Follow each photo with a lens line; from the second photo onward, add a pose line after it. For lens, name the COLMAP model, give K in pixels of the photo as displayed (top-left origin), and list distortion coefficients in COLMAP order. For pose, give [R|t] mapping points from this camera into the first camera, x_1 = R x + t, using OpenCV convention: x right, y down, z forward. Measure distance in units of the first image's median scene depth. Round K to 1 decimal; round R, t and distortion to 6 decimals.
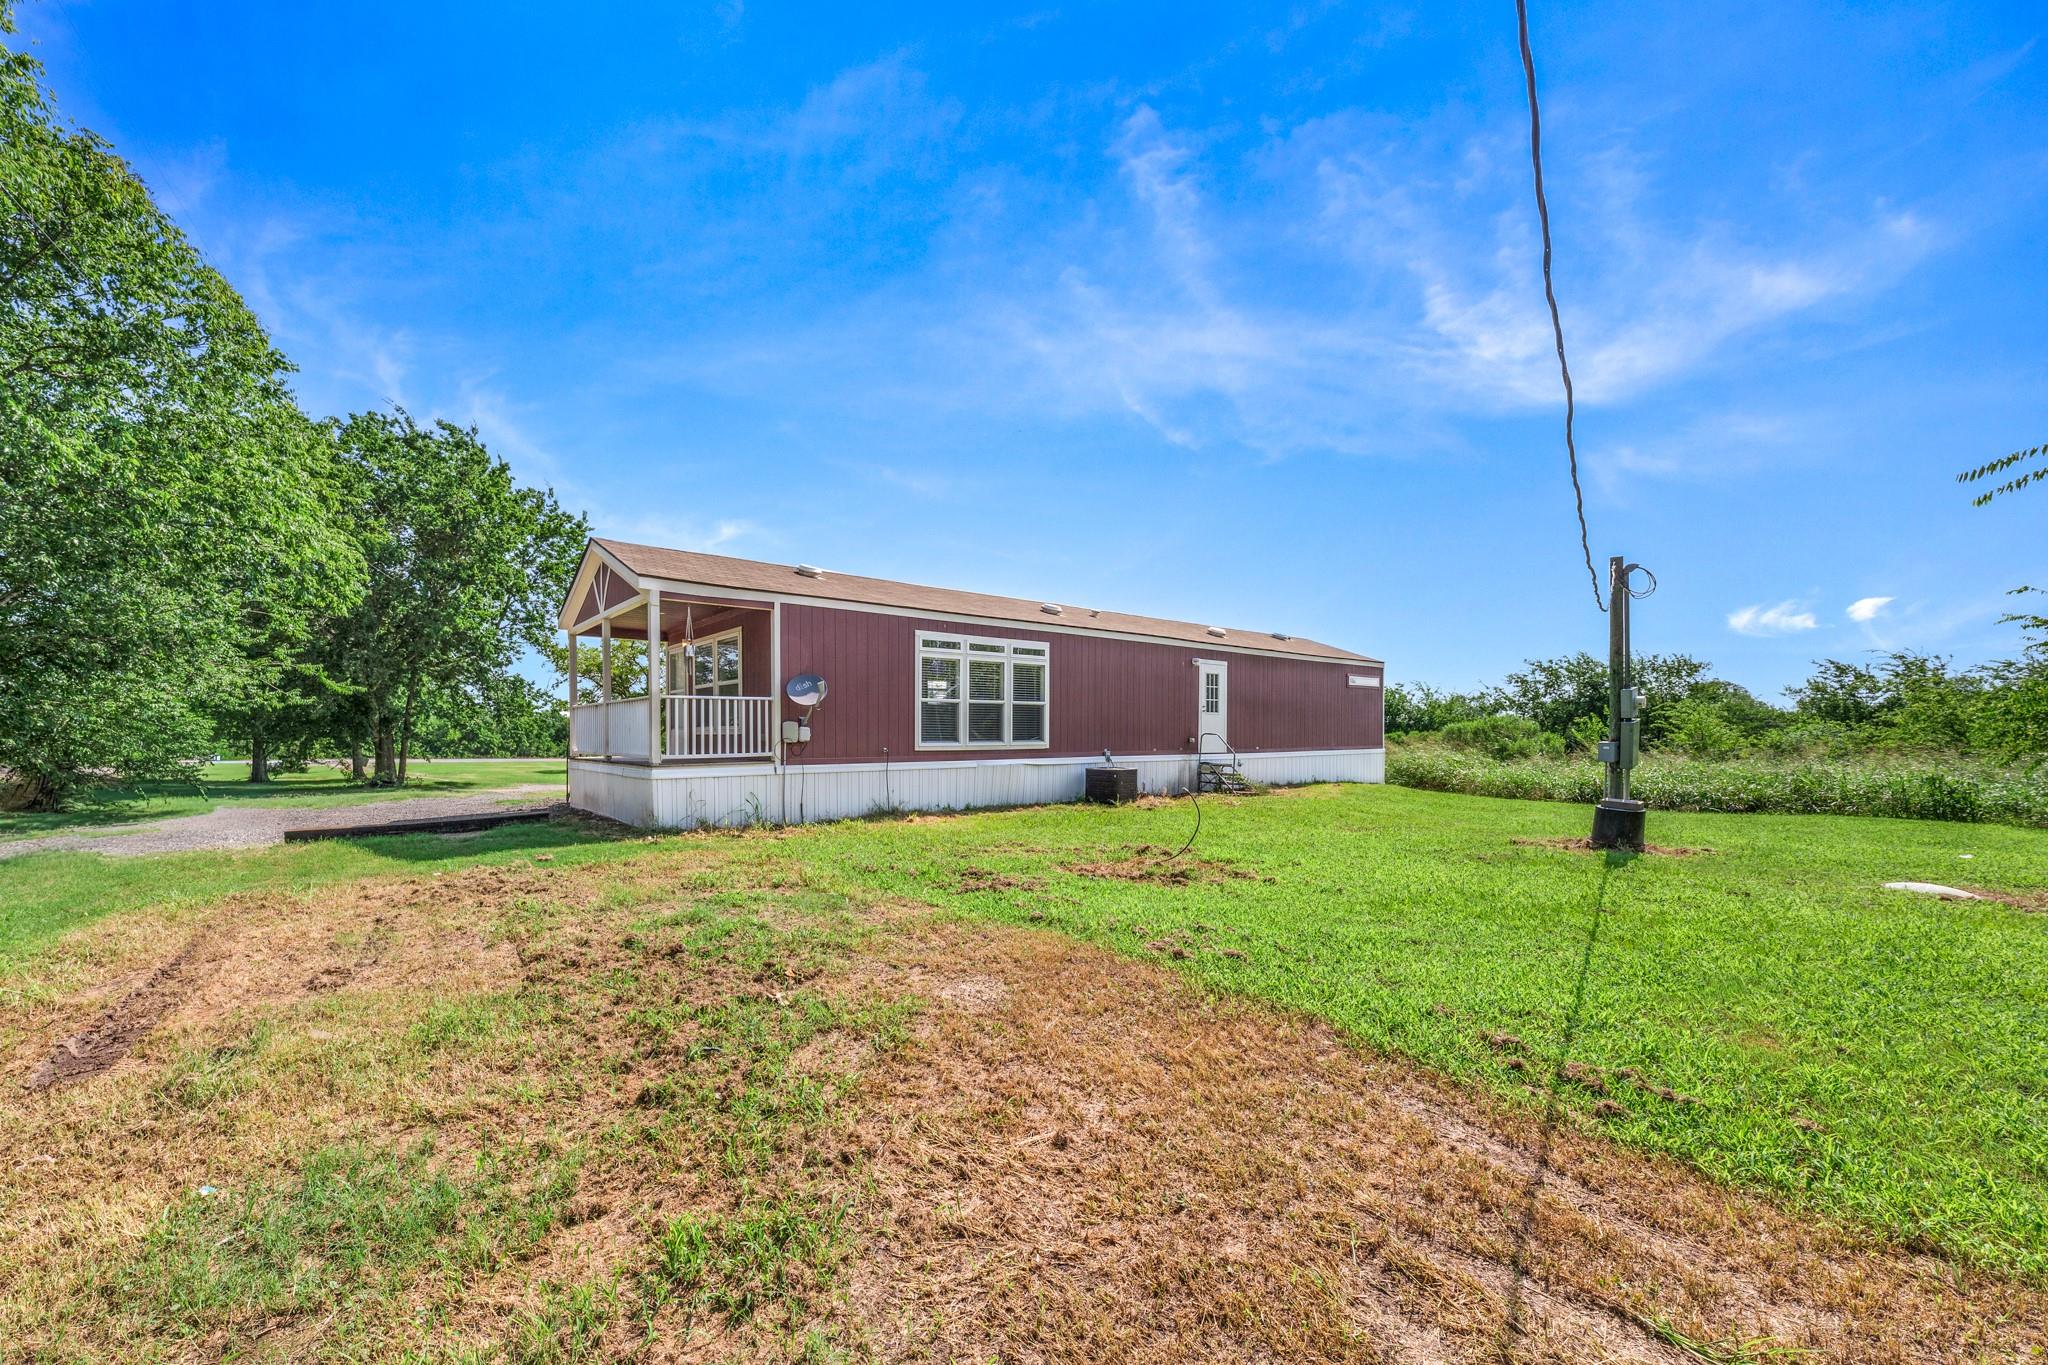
lens RADIAL K [[705.2, 0, 994.1], [0, 705.2, 751.0], [0, 0, 1]] dist [-0.003946, 0.000202]
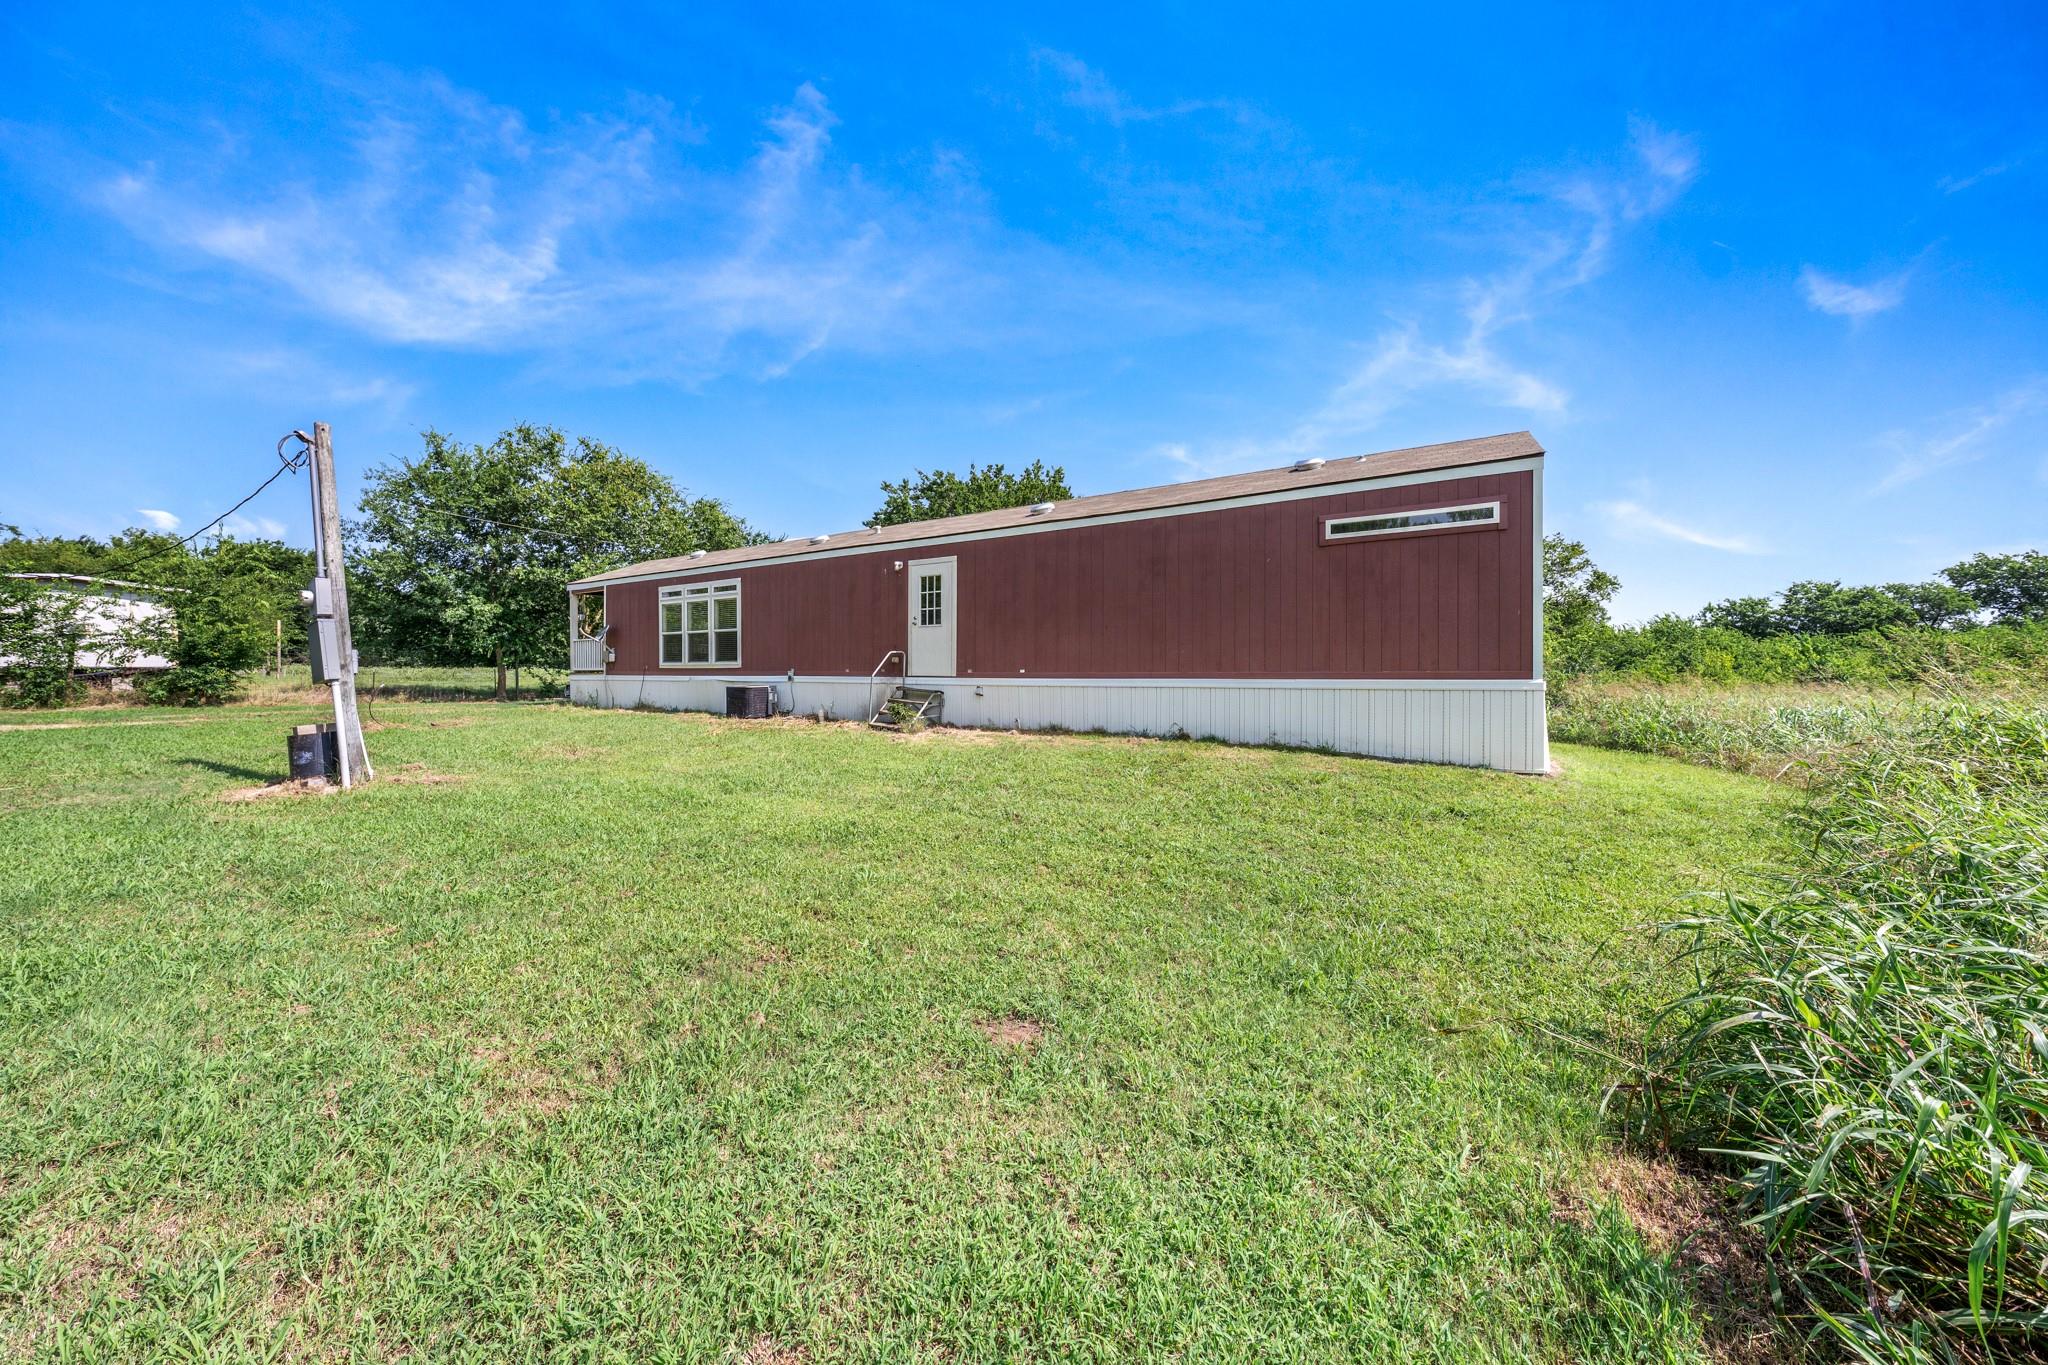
lens RADIAL K [[705.2, 0, 1017.8], [0, 705.2, 680.0], [0, 0, 1]] dist [-0.003946, 0.000202]
pose [[0.368962, 0.032582, -0.928873, 1.359785], [-0.005251, 0.999443, 0.032971, -0.024574], [0.929430, -0.007288, 0.368927, 1.005353]]
